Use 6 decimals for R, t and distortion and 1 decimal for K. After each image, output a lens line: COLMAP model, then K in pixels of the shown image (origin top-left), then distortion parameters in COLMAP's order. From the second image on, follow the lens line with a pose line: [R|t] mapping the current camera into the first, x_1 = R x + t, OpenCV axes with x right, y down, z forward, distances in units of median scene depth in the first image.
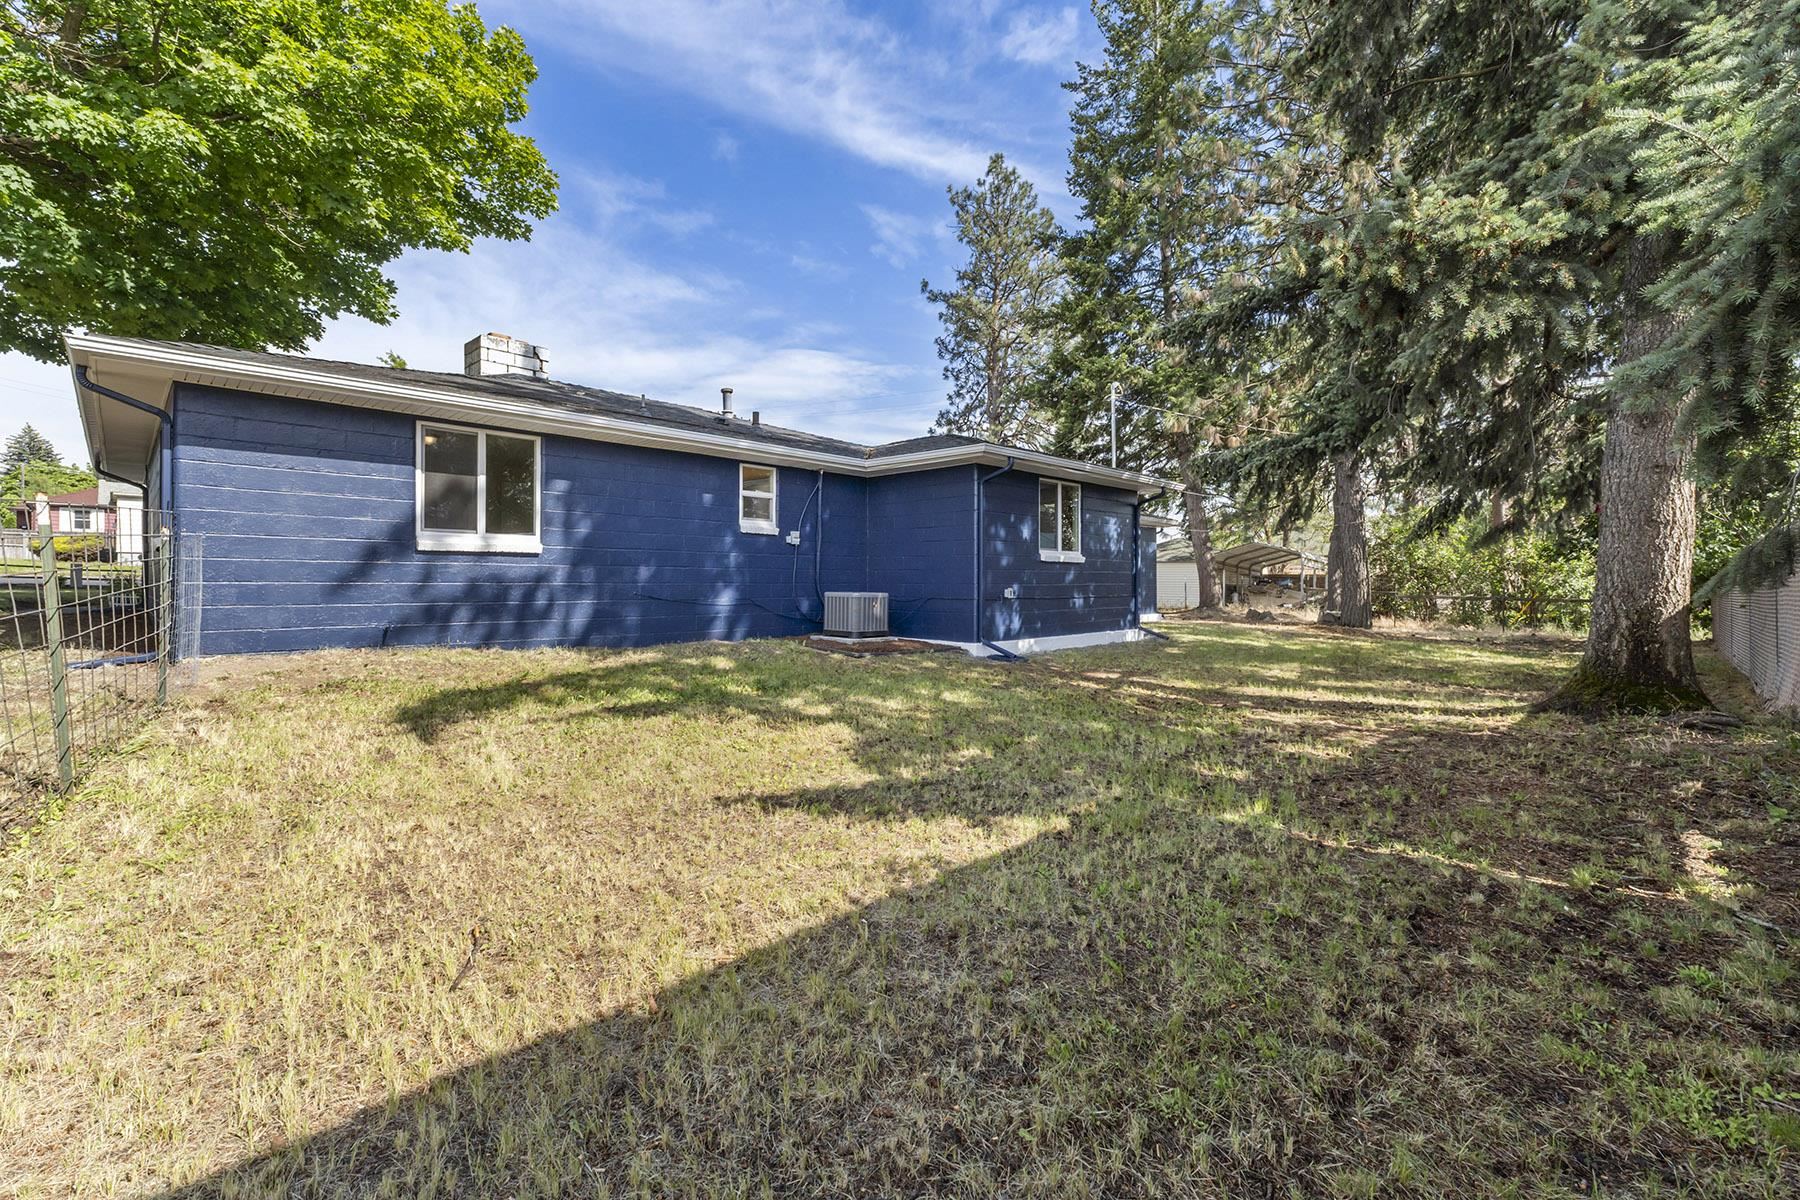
lens RADIAL K [[759.1, 0, 906.7], [0, 759.1, 590.3], [0, 0, 1]] dist [0.006211, -0.001653]
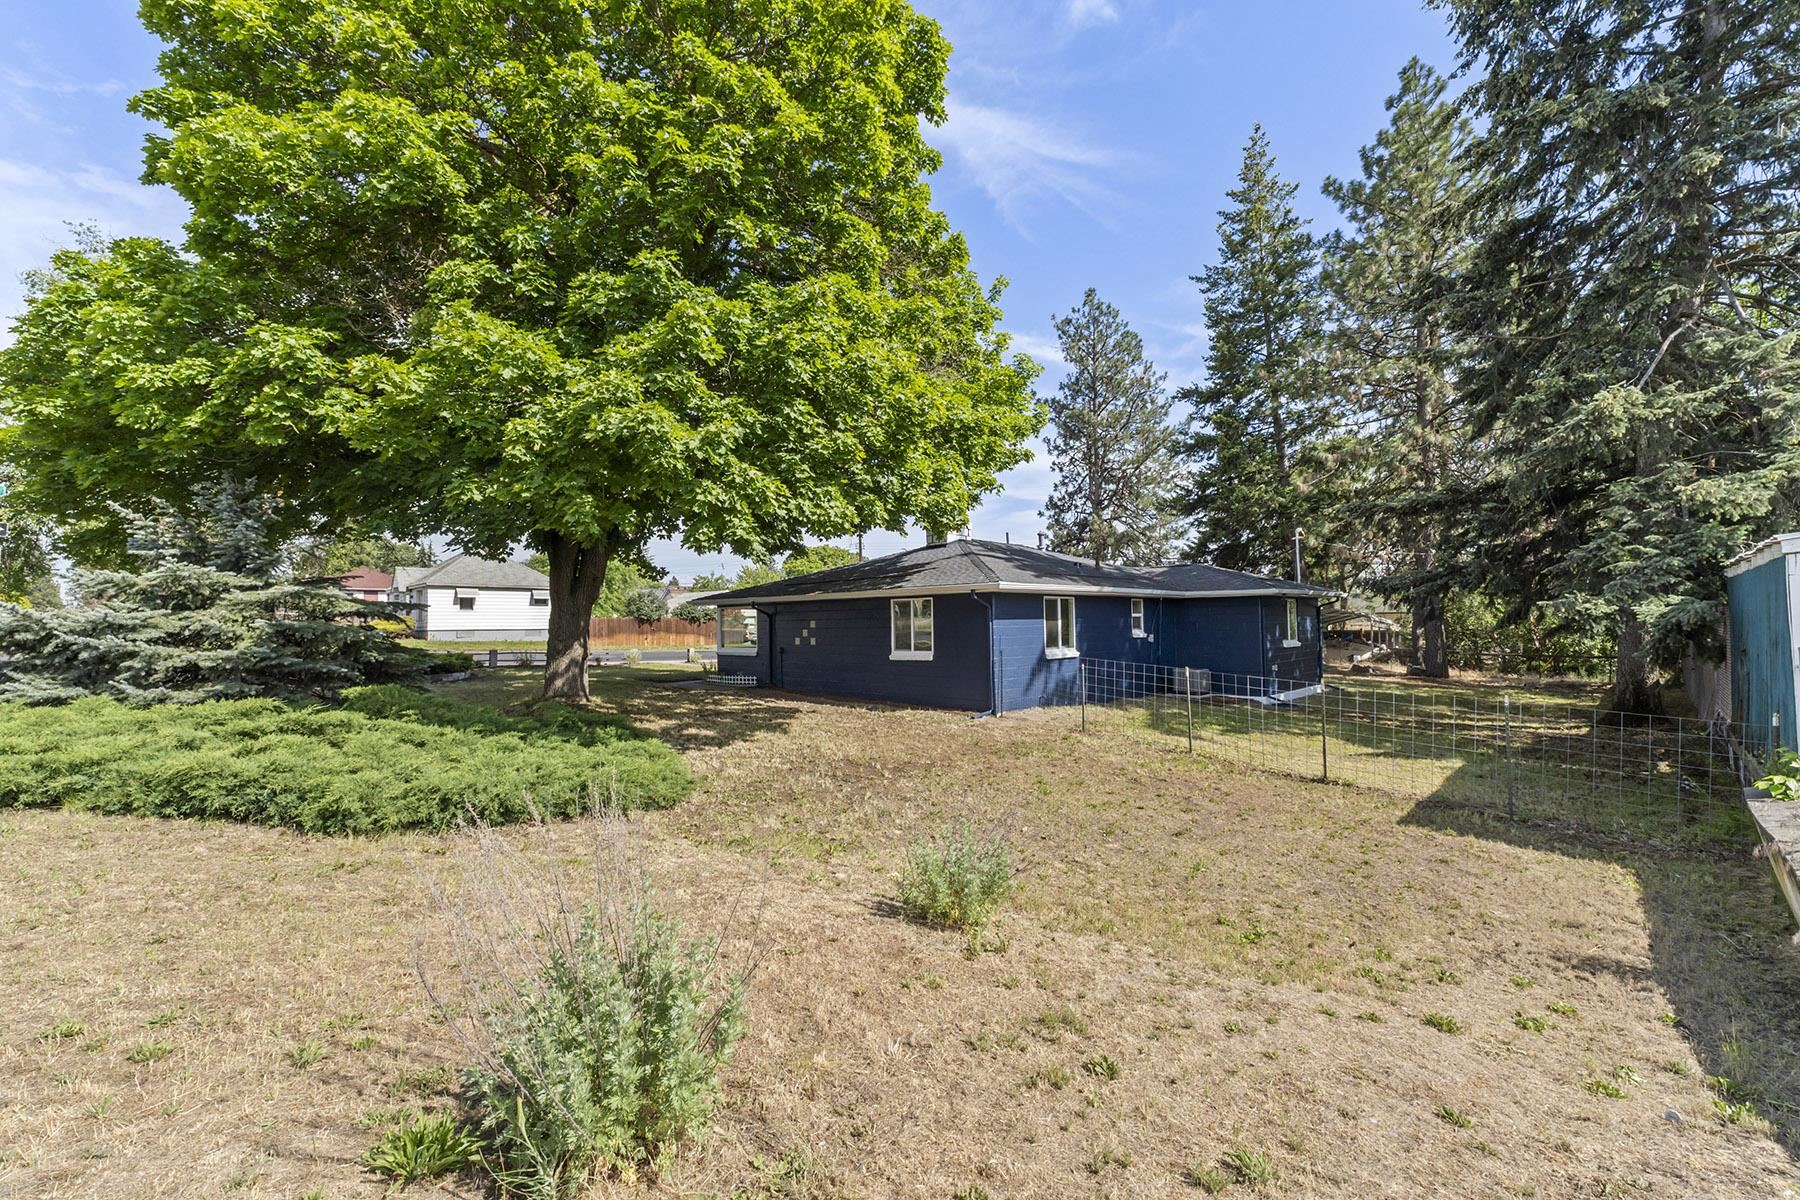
lens RADIAL K [[759.1, 0, 896.9], [0, 759.1, 610.7], [0, 0, 1]] dist [0.006211, -0.001653]
pose [[0.999841, -0.017578, 0.002884, -0.336878], [0.017648, 0.999496, -0.026388, -0.044268], [-0.002419, 0.026435, 0.999648, -0.342736]]
